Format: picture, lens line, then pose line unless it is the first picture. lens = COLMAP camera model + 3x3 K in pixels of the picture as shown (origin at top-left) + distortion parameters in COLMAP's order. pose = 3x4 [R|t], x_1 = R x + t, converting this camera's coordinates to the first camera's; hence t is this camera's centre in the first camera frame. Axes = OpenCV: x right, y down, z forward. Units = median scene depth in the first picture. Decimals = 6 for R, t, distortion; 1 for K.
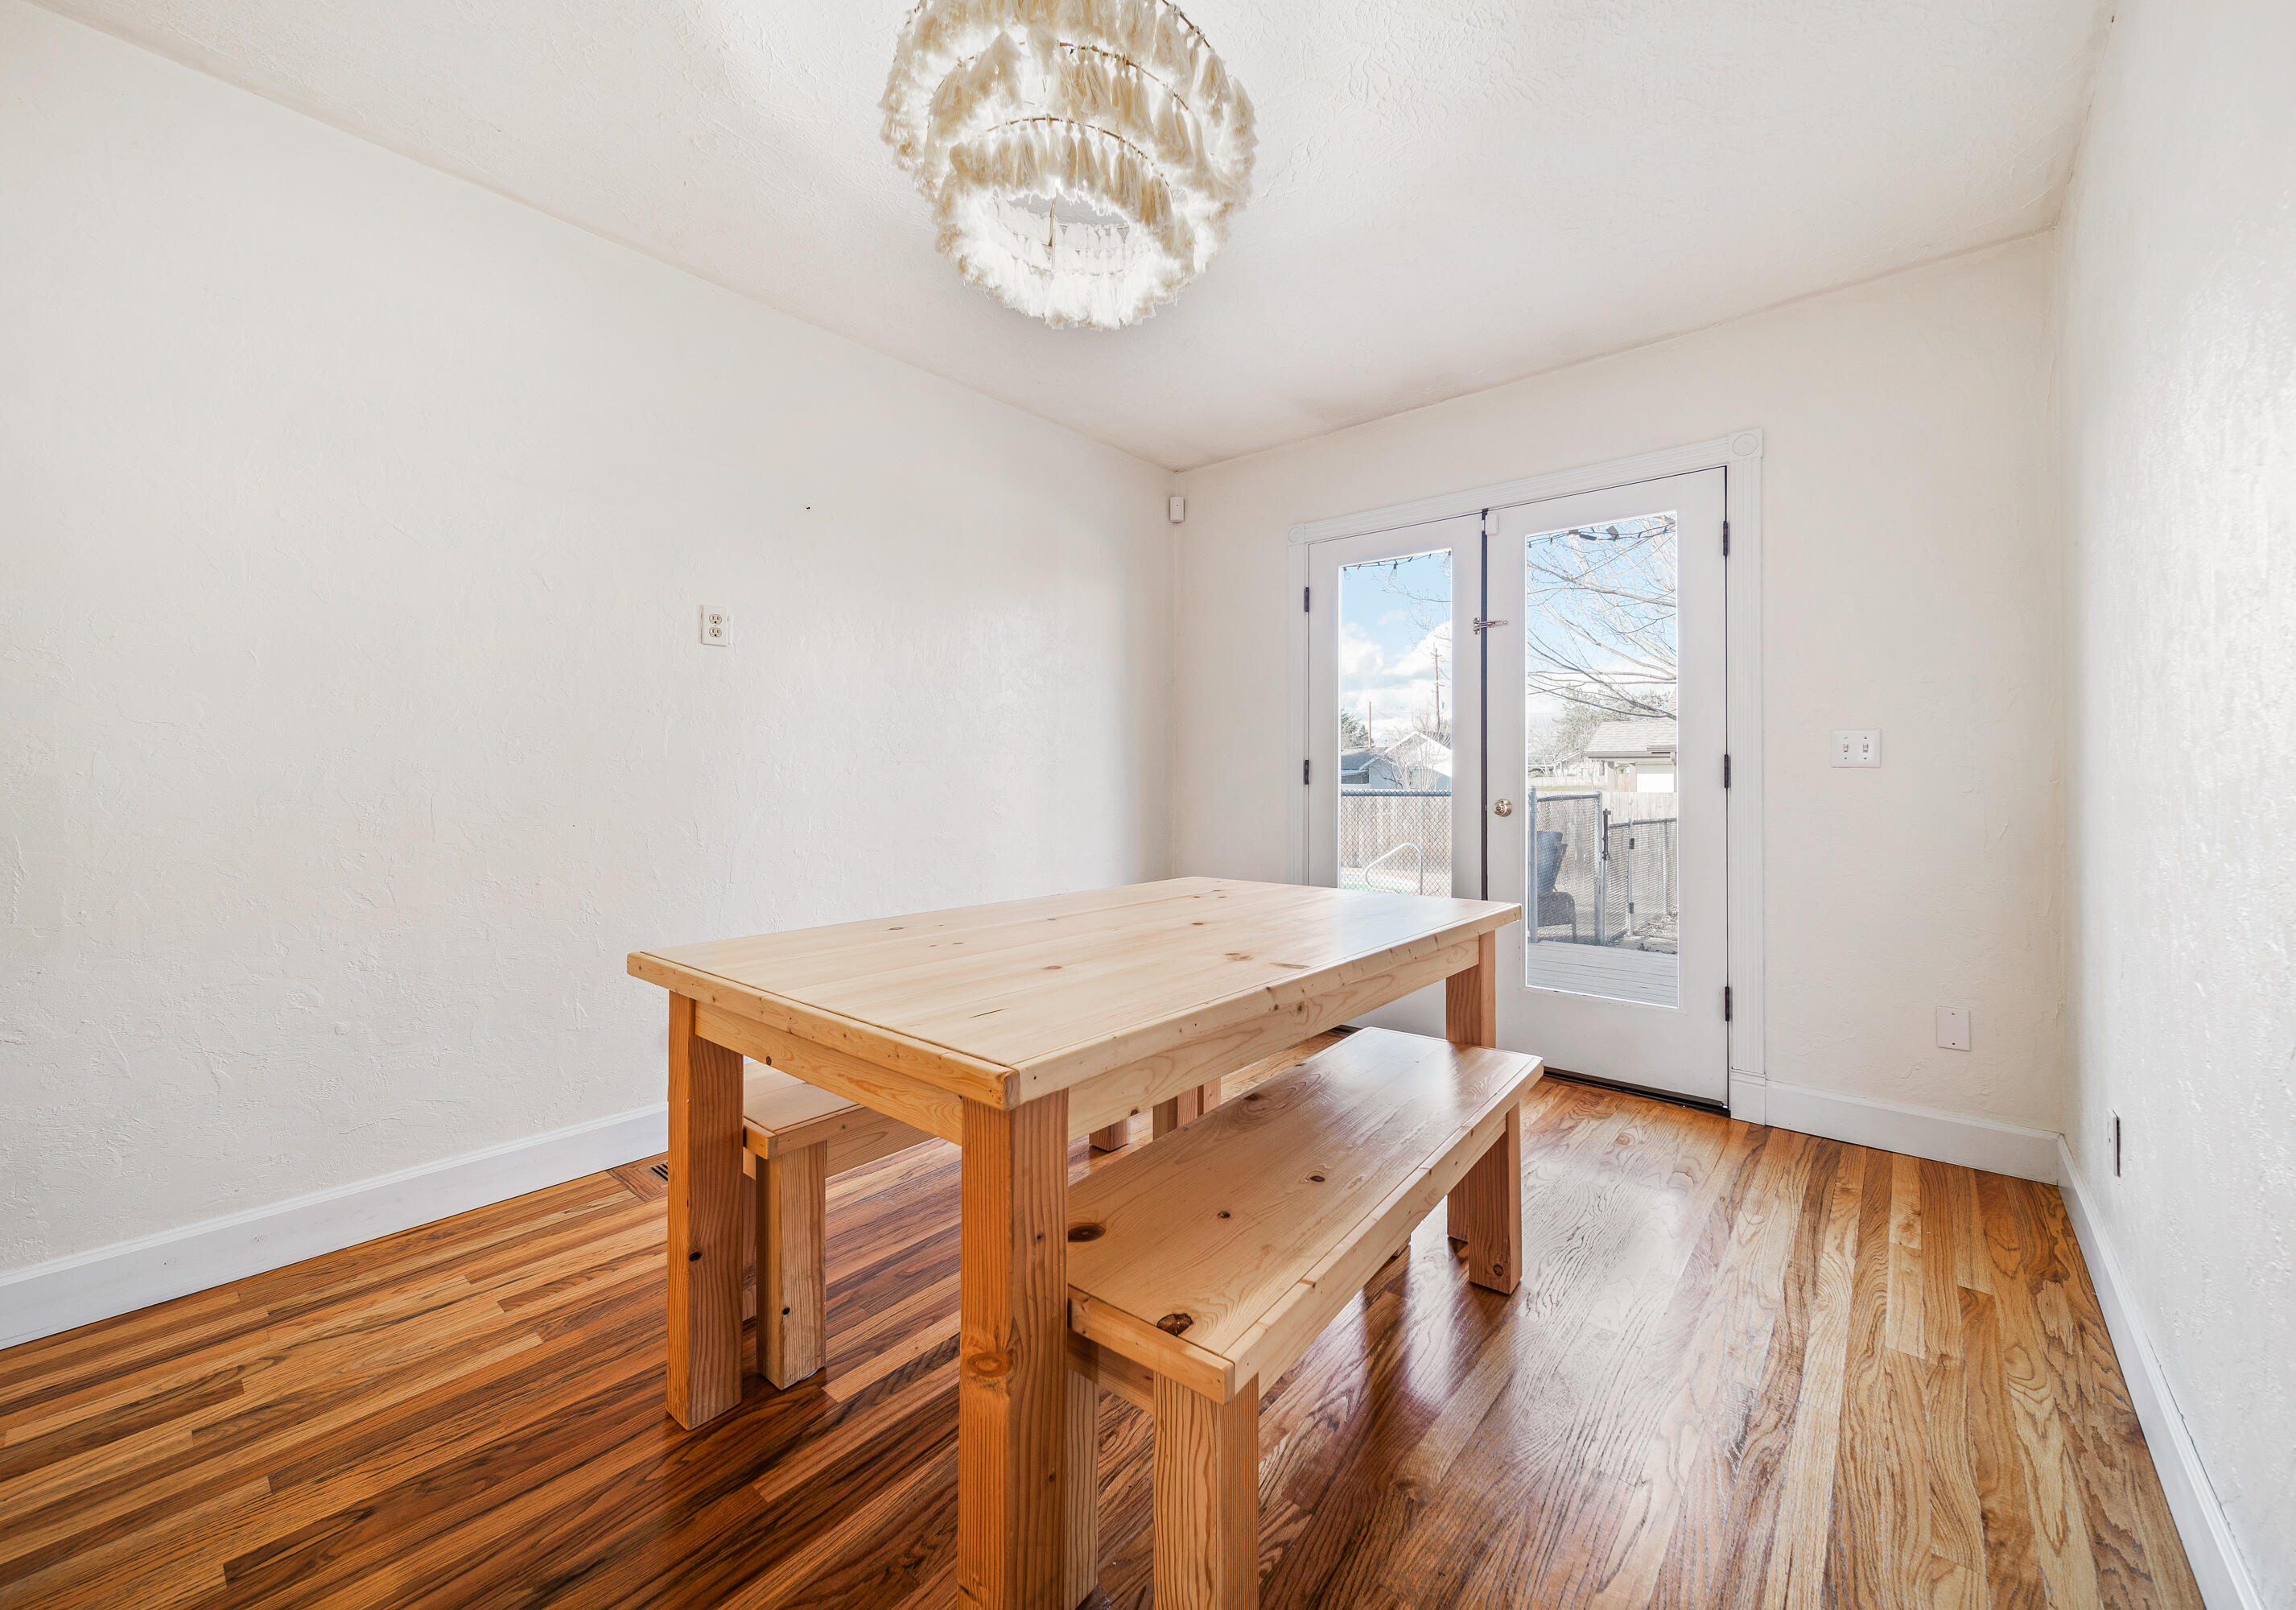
lens RADIAL K [[861.3, 0, 1204.5], [0, 861.3, 772.4], [0, 0, 1]] dist [-0.002854, -0.000692]
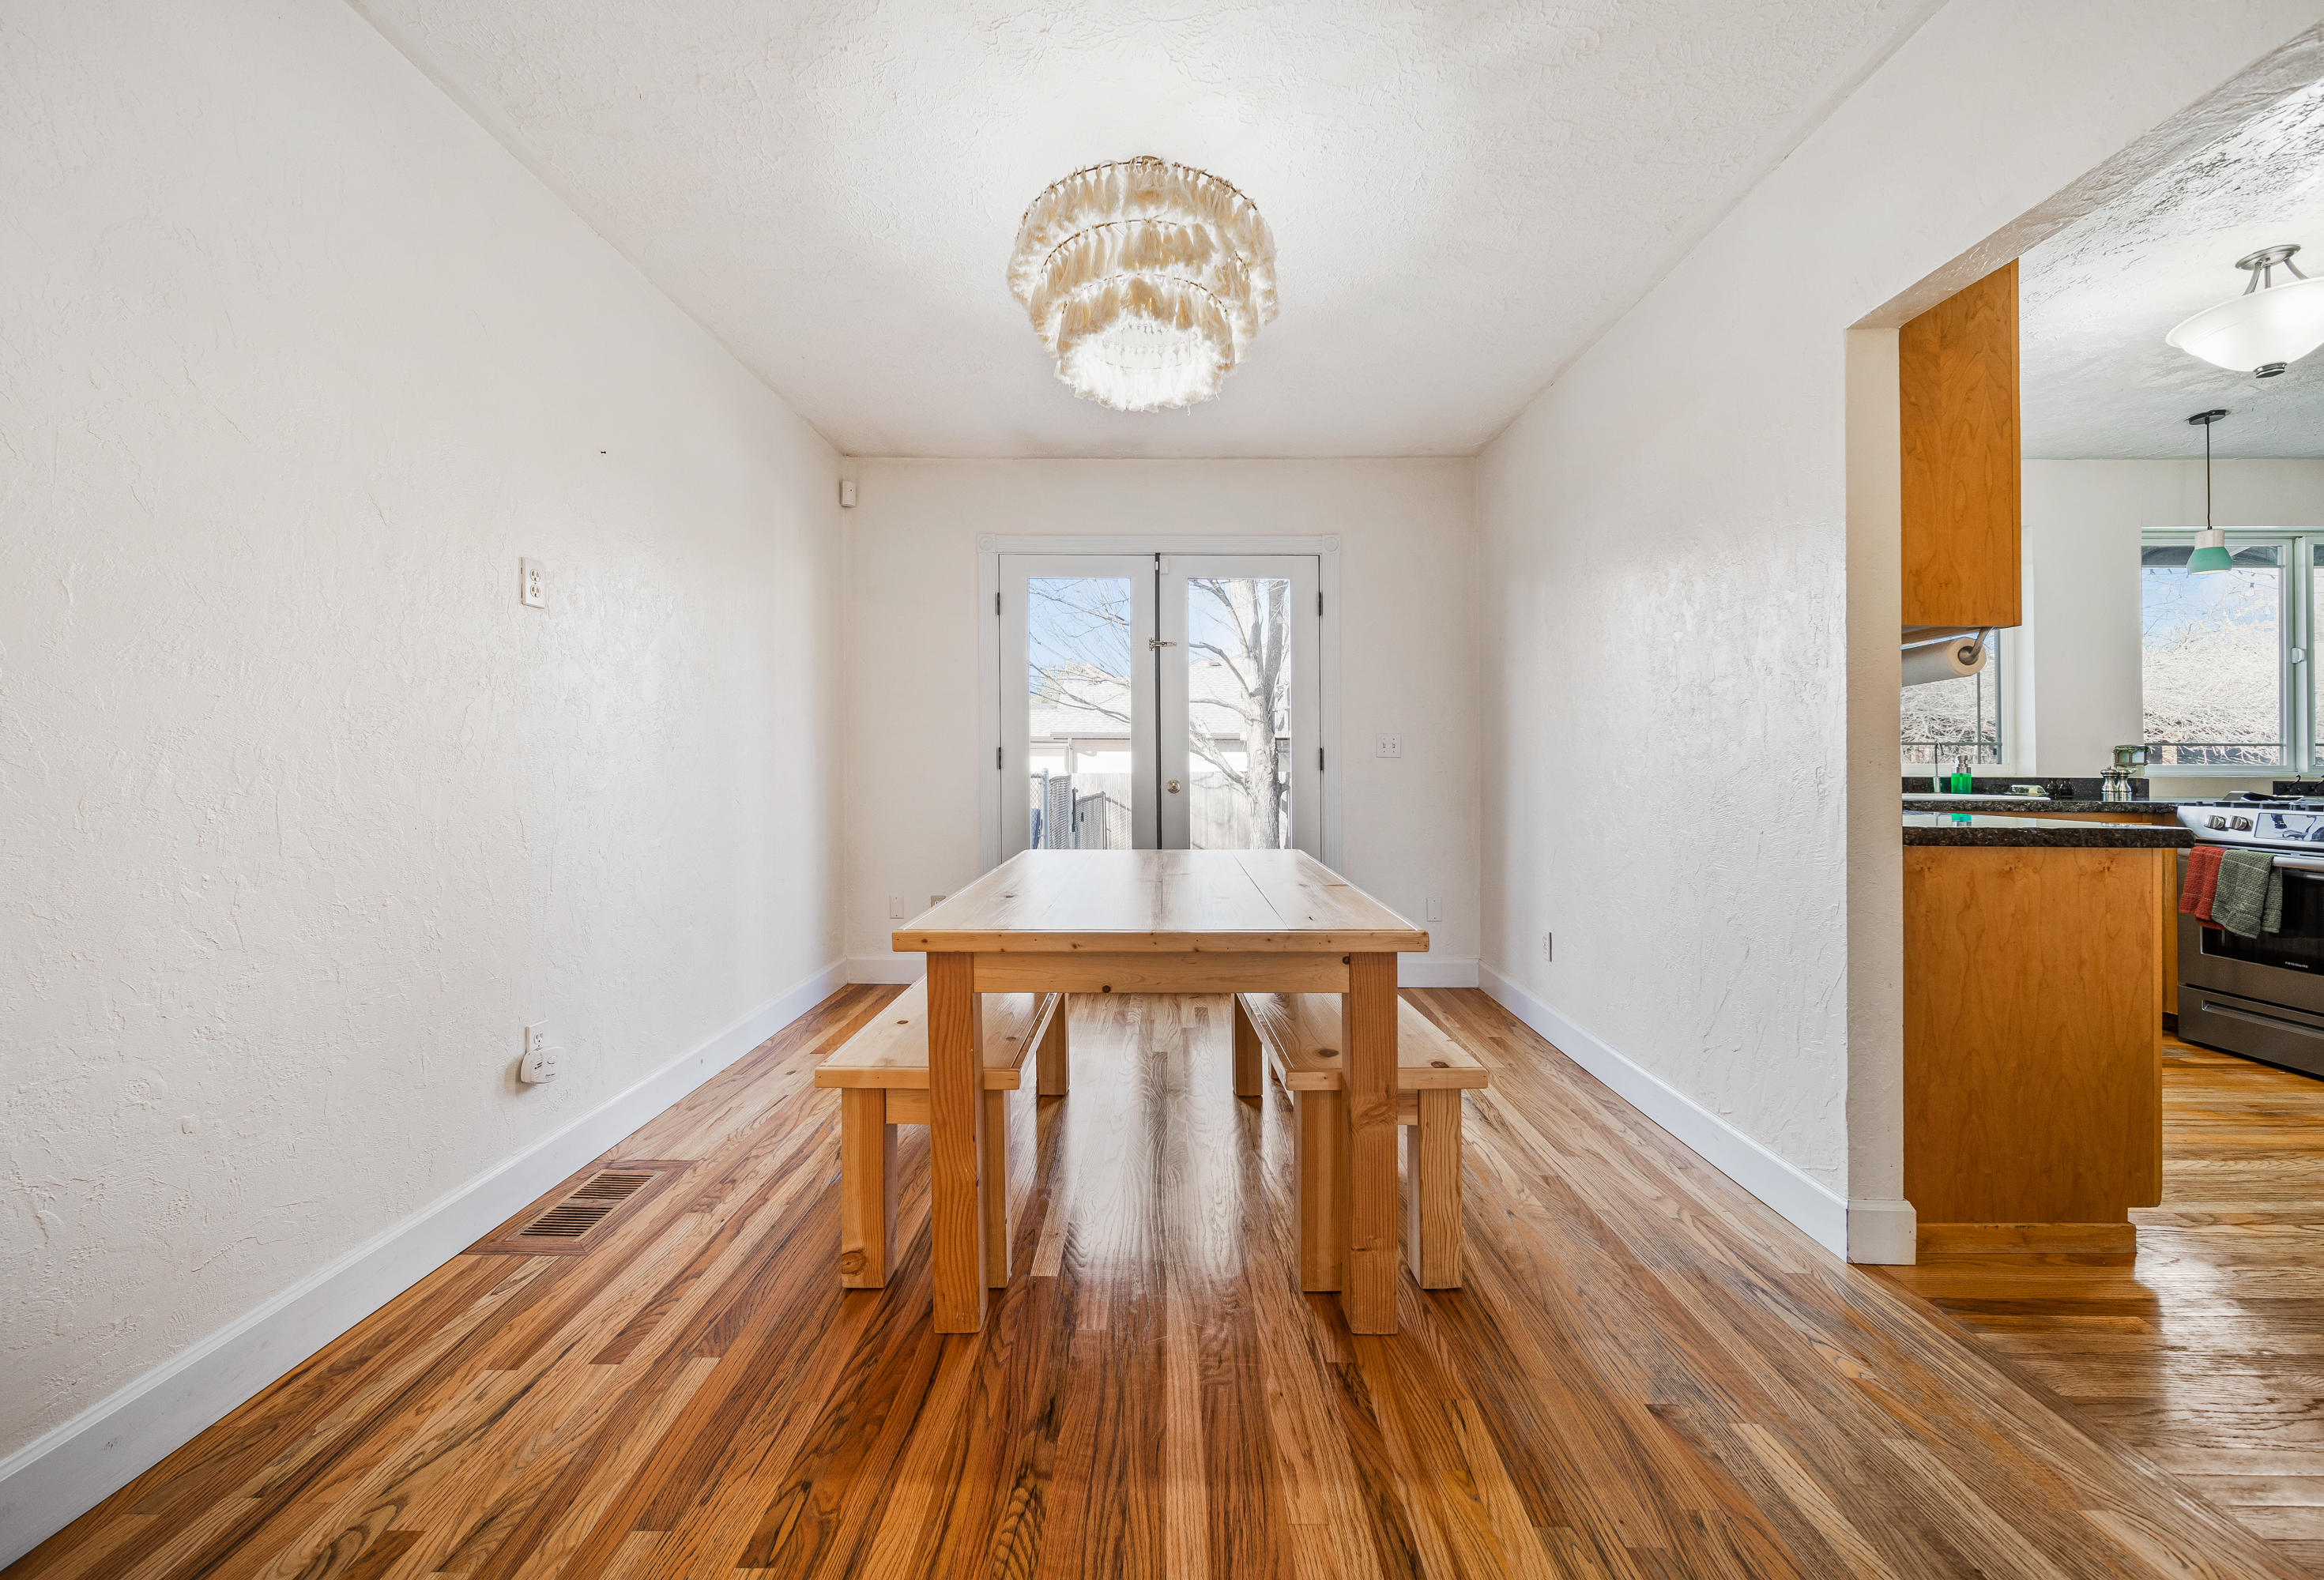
lens RADIAL K [[866.2, 0, 1170.5], [0, 866.2, 768.3], [0, 0, 1]] dist [-0.007040, 0.000057]
pose [[0.788718, -0.004379, 0.614739, -0.792181], [-0.005122, 0.999893, 0.013694, -0.008353], [-0.614733, -0.013949, 0.788612, -0.048205]]
